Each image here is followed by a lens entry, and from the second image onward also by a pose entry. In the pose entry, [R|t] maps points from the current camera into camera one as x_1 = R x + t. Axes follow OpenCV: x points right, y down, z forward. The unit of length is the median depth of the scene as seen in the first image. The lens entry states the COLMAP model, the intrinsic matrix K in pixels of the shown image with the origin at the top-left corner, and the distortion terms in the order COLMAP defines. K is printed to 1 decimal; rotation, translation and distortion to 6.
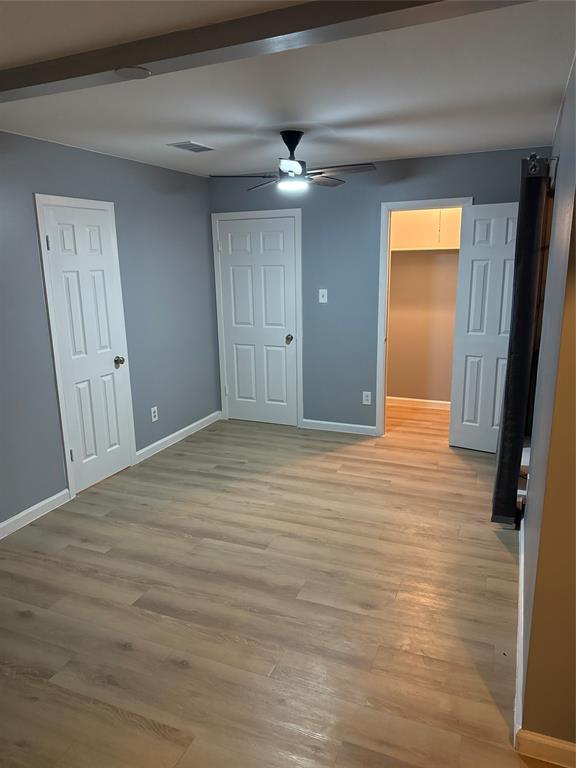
lens RADIAL K [[539.1, 0, 289.8], [0, 539.1, 384.8], [0, 0, 1]] dist [0.045757, -0.032062]
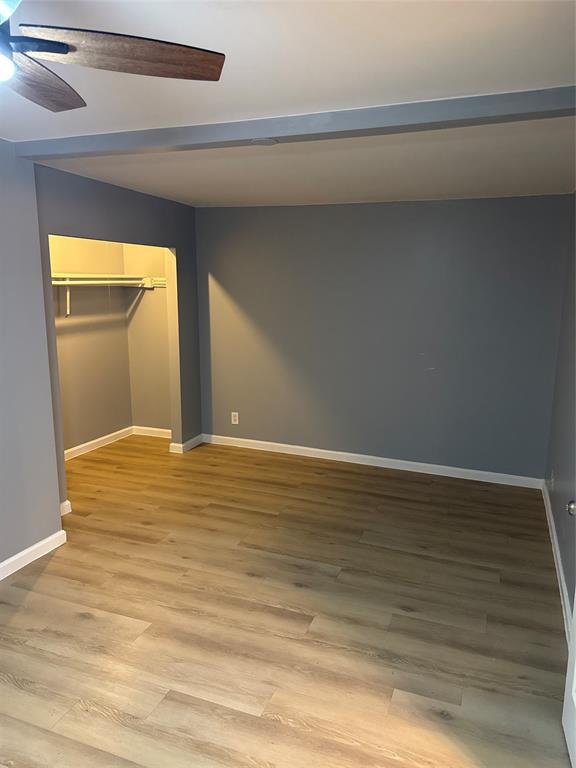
lens RADIAL K [[539.1, 0, 288.3], [0, 539.1, 384.2], [0, 0, 1]] dist [0.045757, -0.032062]
pose [[-0.999521, 0.021957, -0.021804, -0.225569], [0.011226, 0.913922, 0.405733, -0.407674], [0.028836, 0.405294, -0.913731, 1.731516]]
